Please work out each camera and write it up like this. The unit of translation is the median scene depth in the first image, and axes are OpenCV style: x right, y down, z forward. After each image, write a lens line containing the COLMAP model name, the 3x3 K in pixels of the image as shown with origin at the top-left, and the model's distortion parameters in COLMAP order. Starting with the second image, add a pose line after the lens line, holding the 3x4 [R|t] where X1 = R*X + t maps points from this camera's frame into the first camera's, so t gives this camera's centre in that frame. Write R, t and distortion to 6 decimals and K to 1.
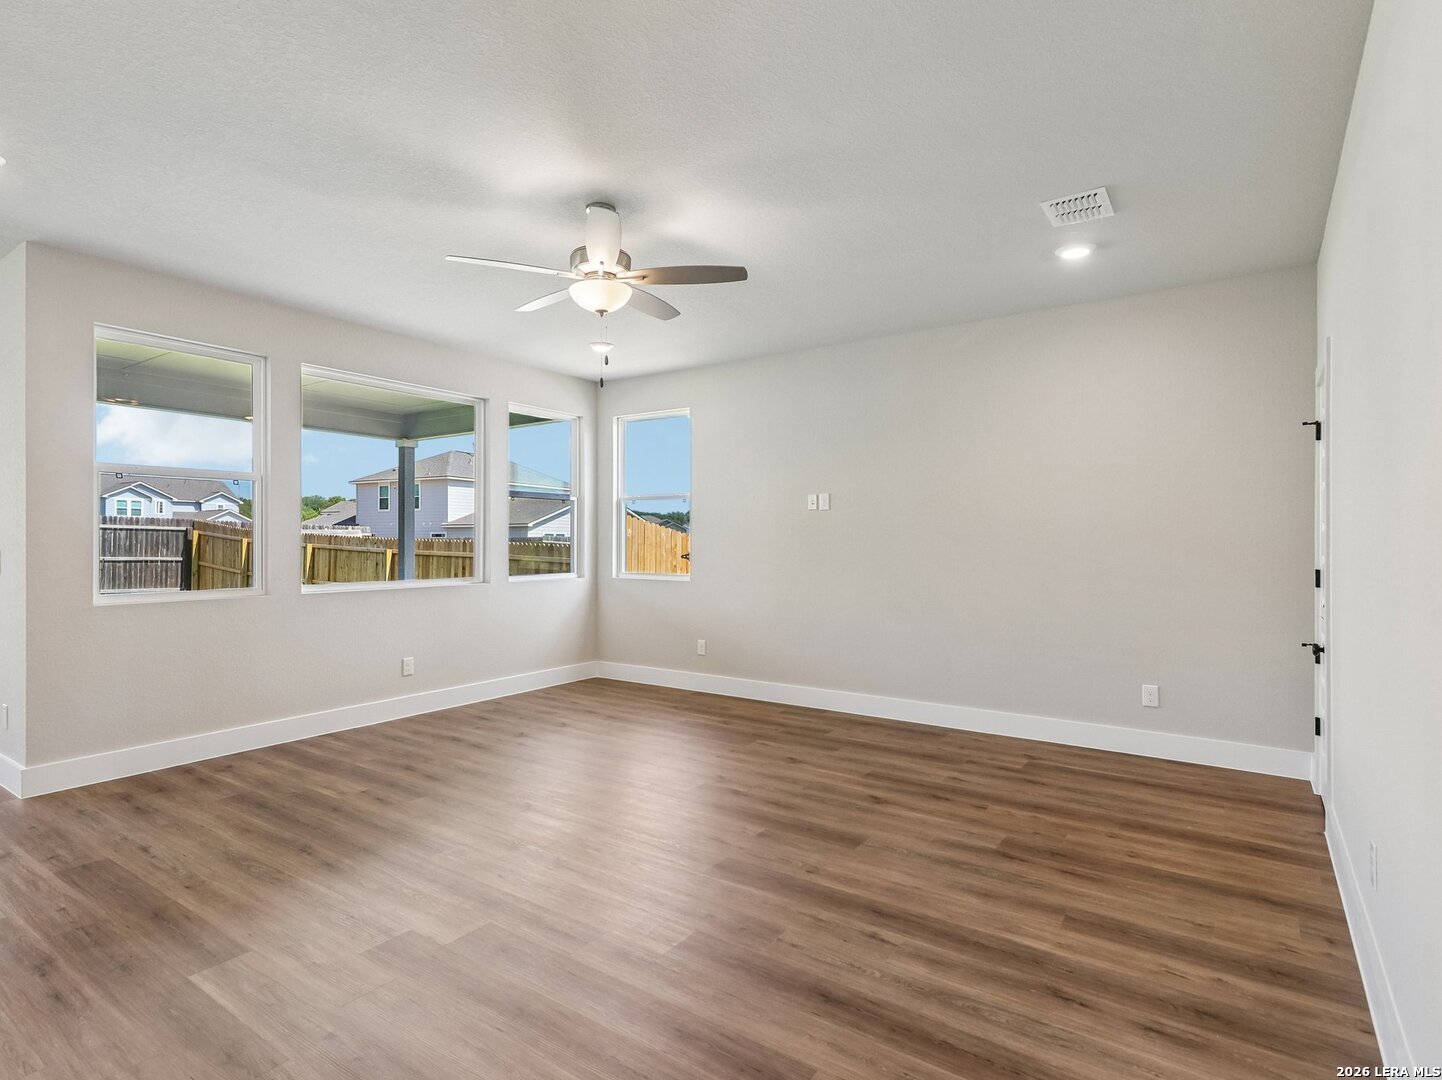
lens RADIAL K [[755.9, 0, 708.6], [0, 755.9, 542.3], [0, 0, 1]] dist [0.033985, -0.018335]
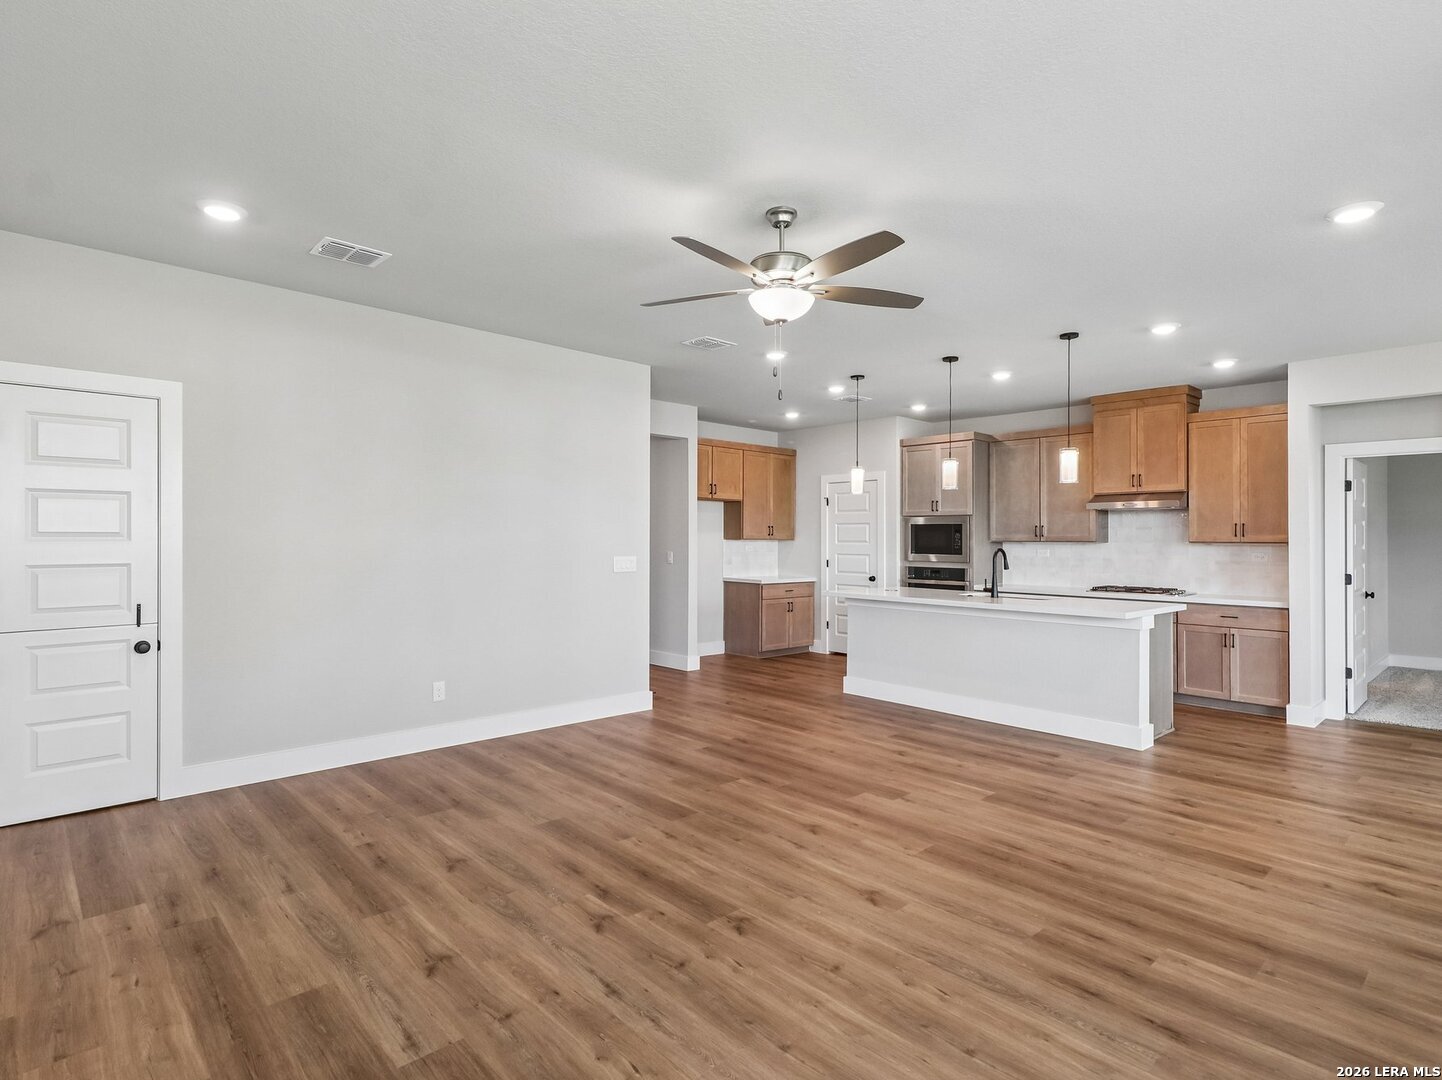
lens RADIAL K [[755.0, 0, 710.7], [0, 755.0, 528.2], [0, 0, 1]] dist [0.033796, -0.017173]
pose [[-0.977718, -0.005927, 0.209837, -0.224681], [-0.009513, 0.999825, -0.016087, -0.023045], [-0.209705, -0.017724, -0.977604, 1.720123]]
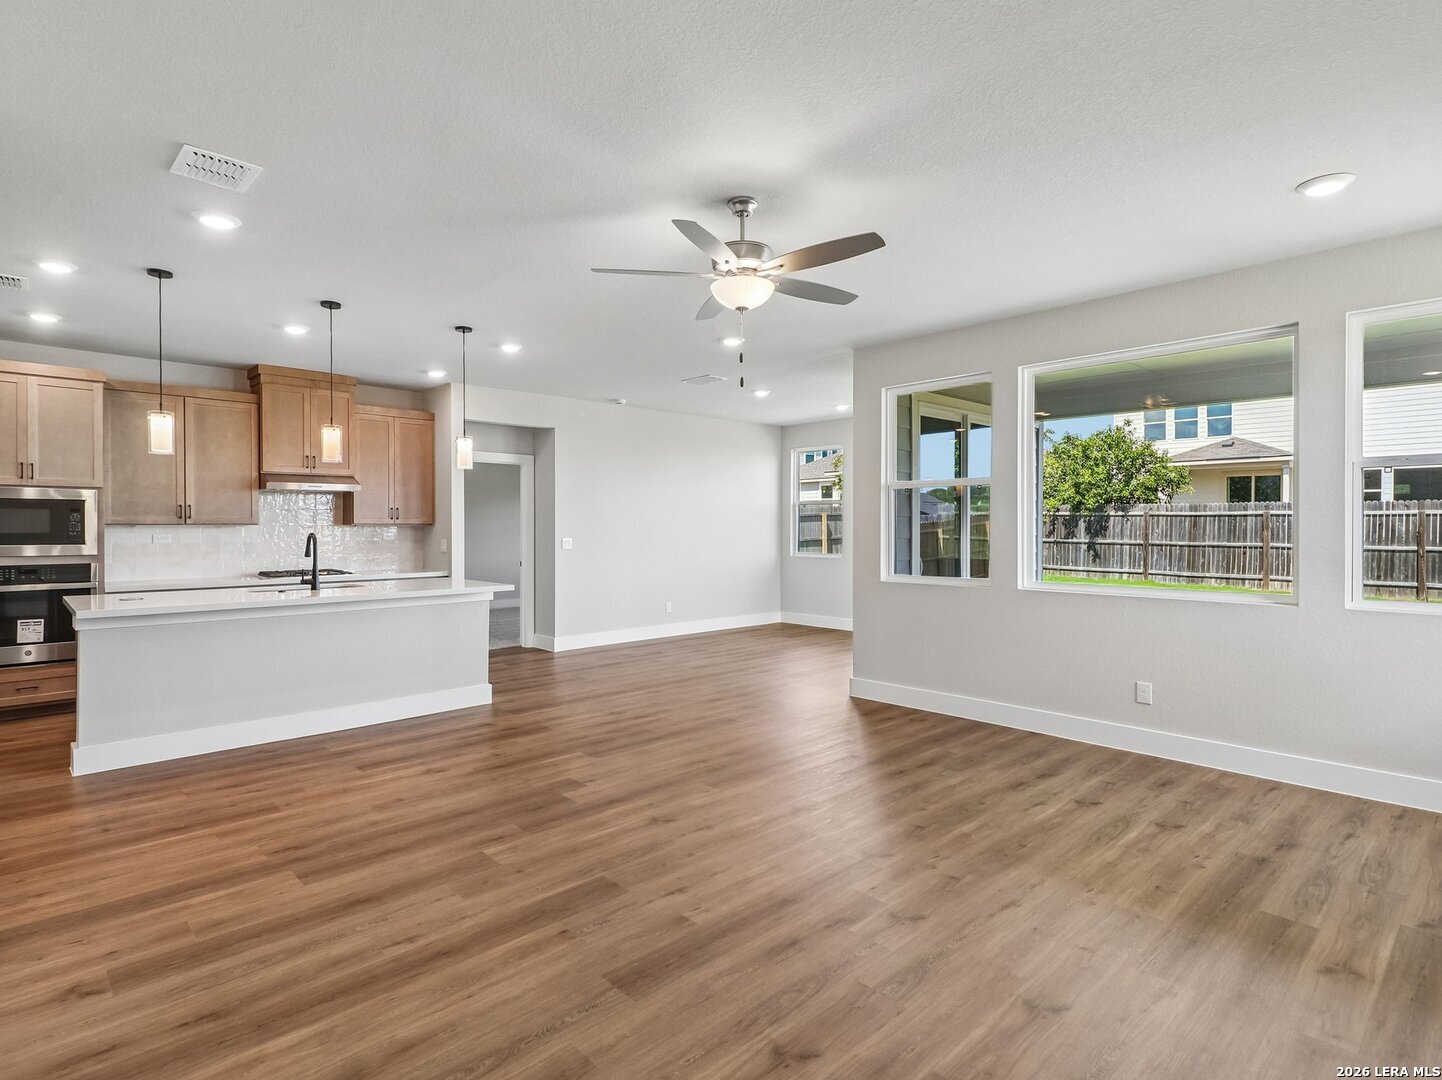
lens RADIAL K [[755.0, 0, 710.7], [0, 755.0, 528.2], [0, 0, 1]] dist [0.033796, -0.017173]
pose [[-0.199822, 0.000849, -0.979832, 0.721945], [0.000428, 1.000000, 0.000779, -0.021275], [0.979832, -0.000264, -0.199822, 1.016937]]
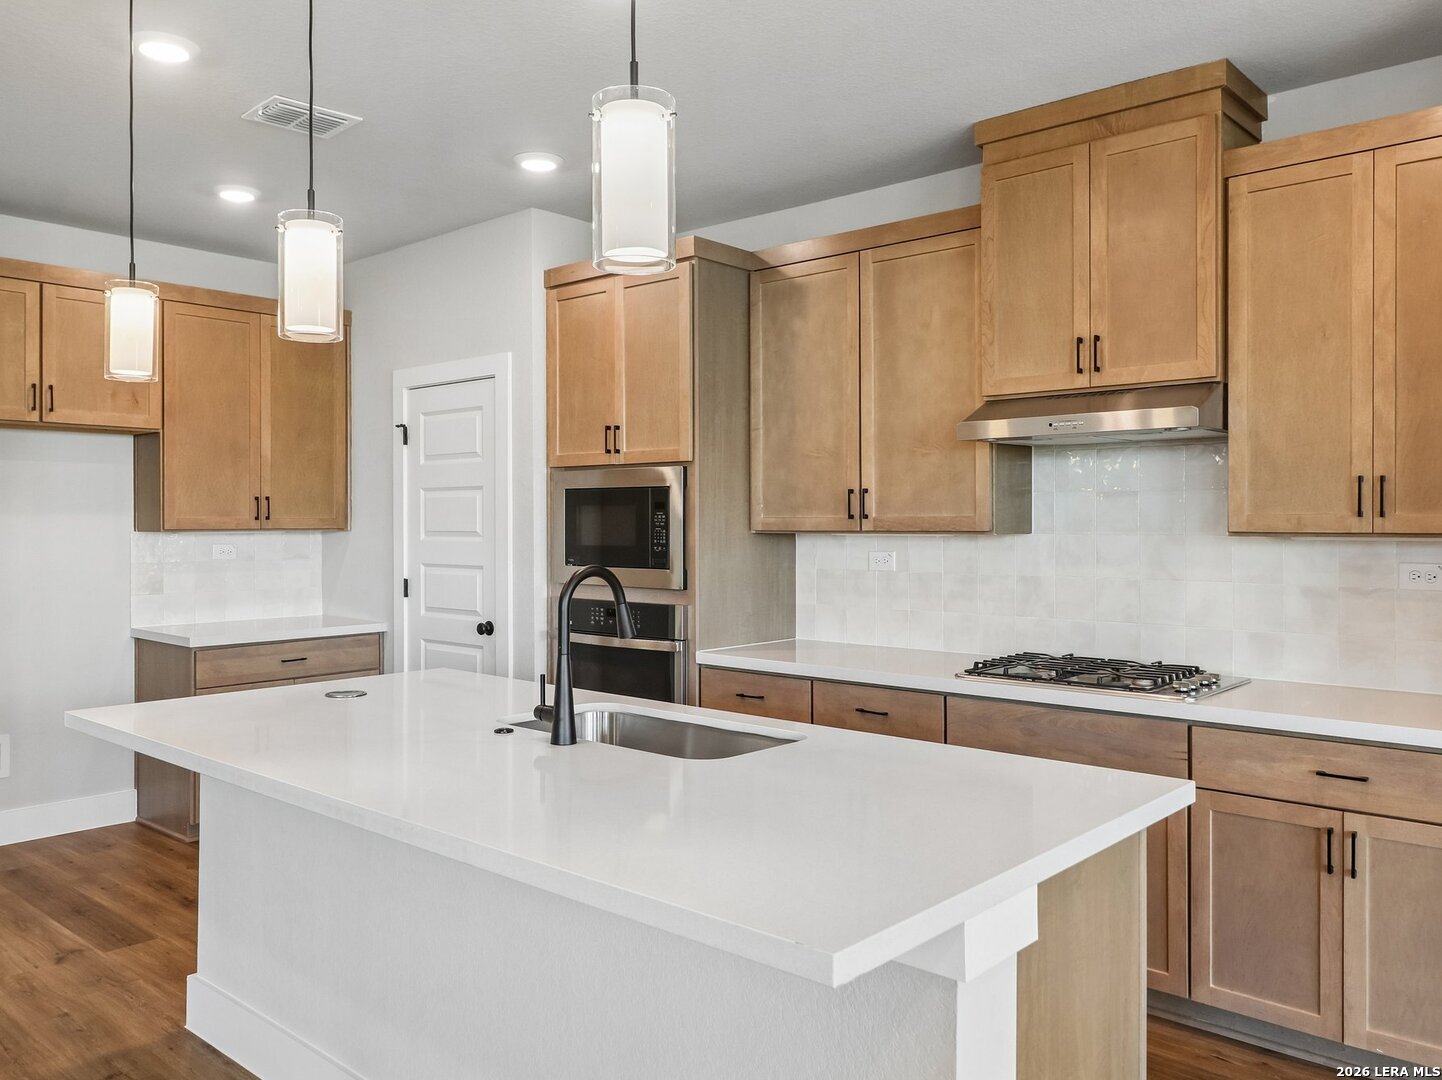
lens RADIAL K [[1119.8, 0, 715.8], [0, 1119.8, 525.9], [0, 0, 1]] dist [0.006937, 0.002136]
pose [[-0.993967, -0.001167, 0.109678, -0.630620], [-0.000718, 0.999991, 0.004138, -0.038842], [-0.109682, 0.004035, -0.993959, 0.685279]]
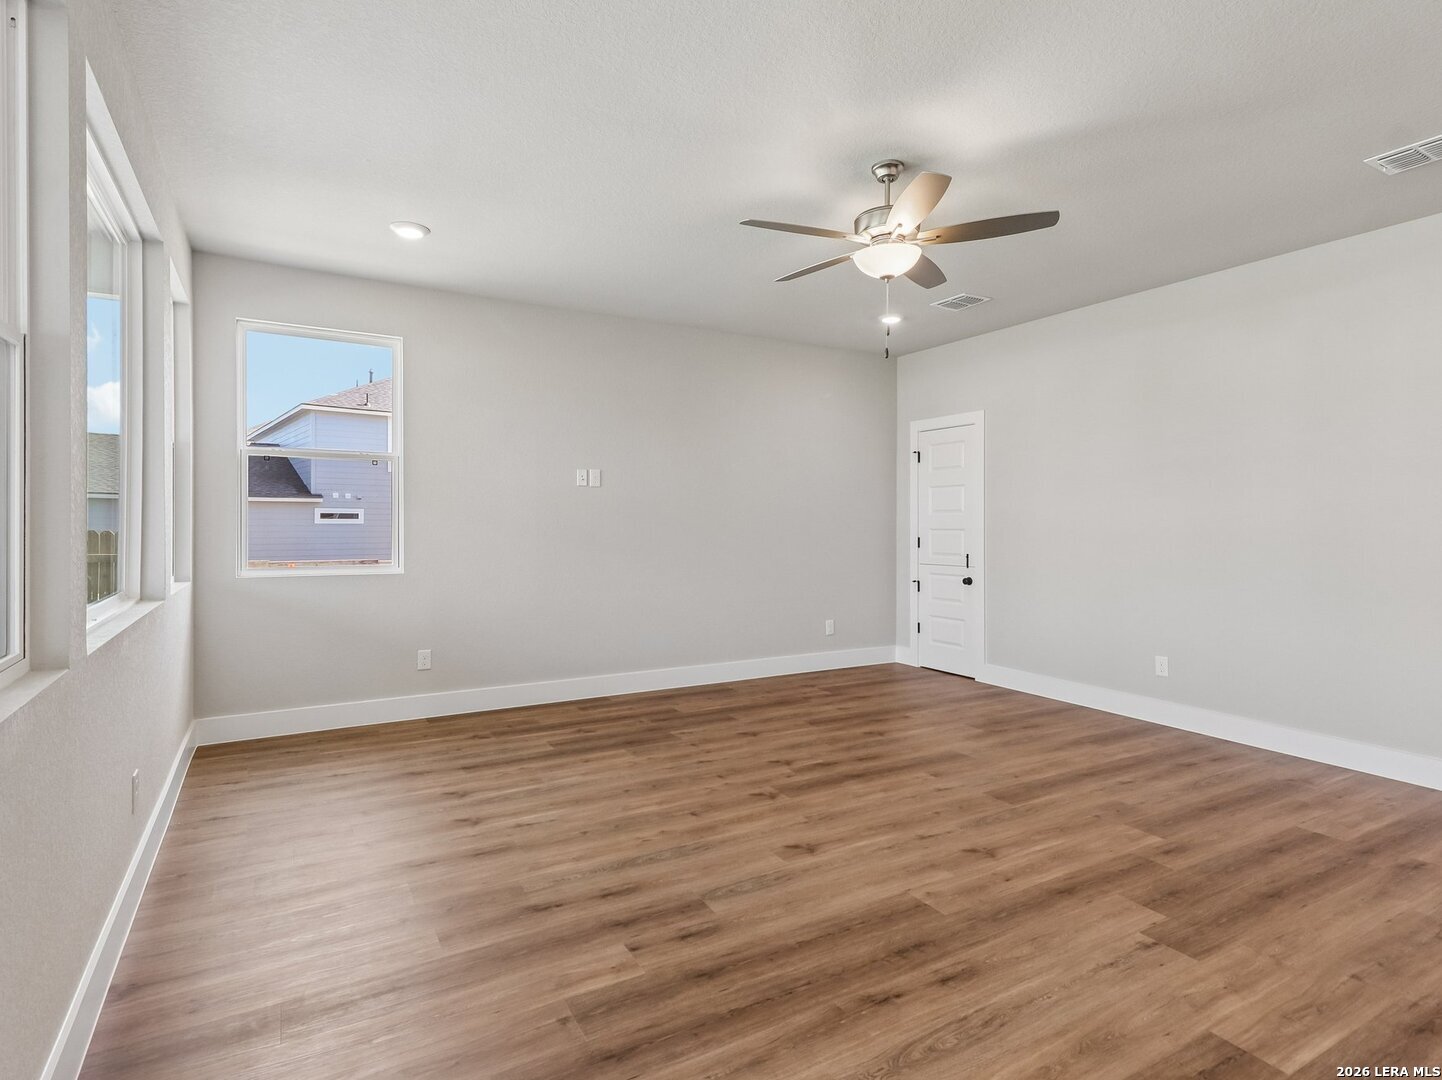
lens RADIAL K [[755.0, 0, 710.7], [0, 755.0, 528.2], [0, 0, 1]] dist [0.033796, -0.017173]
pose [[0.426267, -0.008872, 0.904554, -0.956151], [-0.002587, 0.999936, 0.011027, -0.002849], [-0.904593, -0.007040, 0.426217, 0.700143]]
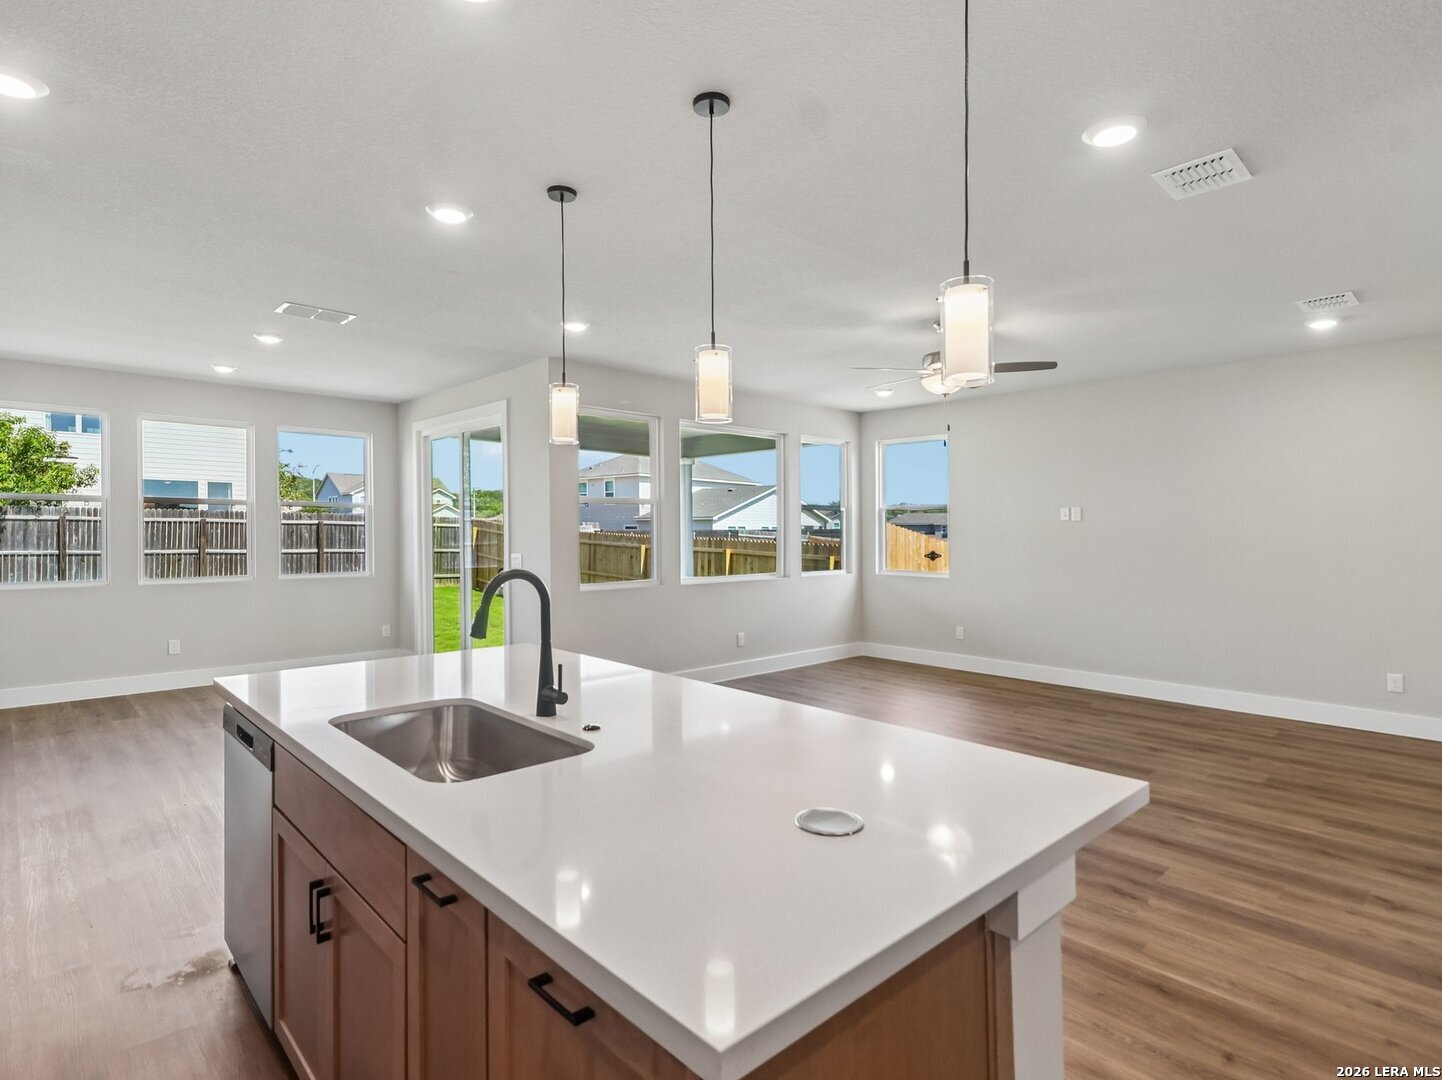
lens RADIAL K [[755.0, 0, 710.7], [0, 755.0, 528.2], [0, 0, 1]] dist [0.033796, -0.017173]
pose [[0.978804, -0.000005, -0.204797, -0.252527], [-0.001055, 0.999987, -0.005066, -0.036963], [0.204795, 0.005175, 0.978791, -0.446685]]
